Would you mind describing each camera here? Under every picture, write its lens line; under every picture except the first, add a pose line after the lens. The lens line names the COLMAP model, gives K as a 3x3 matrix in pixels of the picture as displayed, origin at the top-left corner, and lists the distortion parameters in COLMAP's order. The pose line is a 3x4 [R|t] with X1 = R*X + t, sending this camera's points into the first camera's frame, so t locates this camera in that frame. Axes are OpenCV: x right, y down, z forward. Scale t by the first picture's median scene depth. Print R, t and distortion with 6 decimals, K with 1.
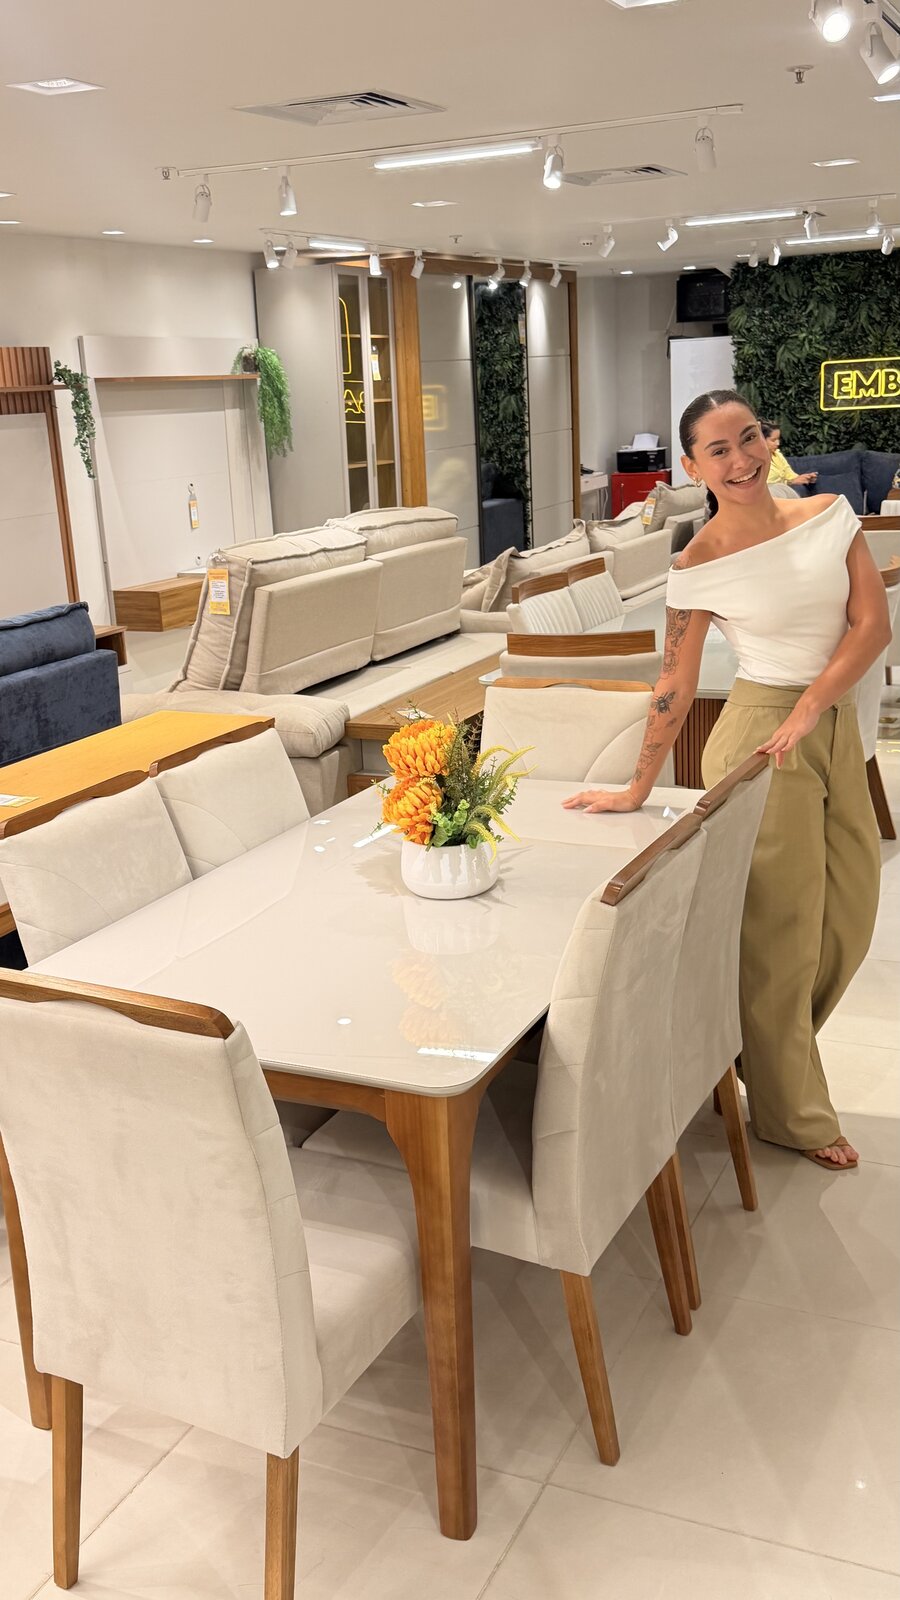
lens RADIAL K [[1586.8, 0, 448.1], [0, 1586.8, 802.3], [0, 0, 1]] dist [0.015506, 0.000000]
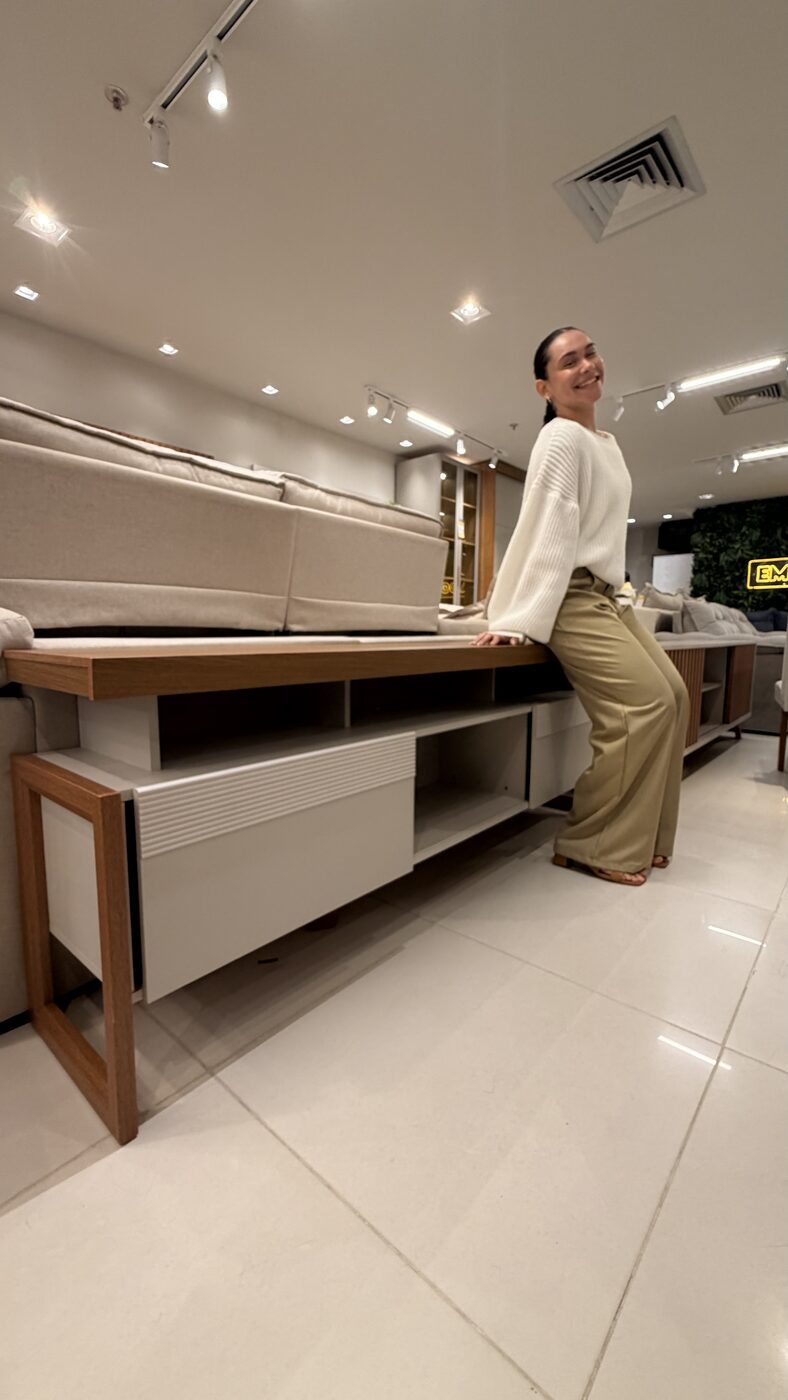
lens RADIAL K [[561.7, 0, 393.4], [0, 561.7, 691.6], [0, 0, 1]] dist [-0.000621, 0.000078]
pose [[0.958329, 0.077085, -0.275068, 0.043350], [-0.117332, 0.984148, -0.132985, -0.010797], [0.260457, 0.159718, 0.952183, 0.341674]]
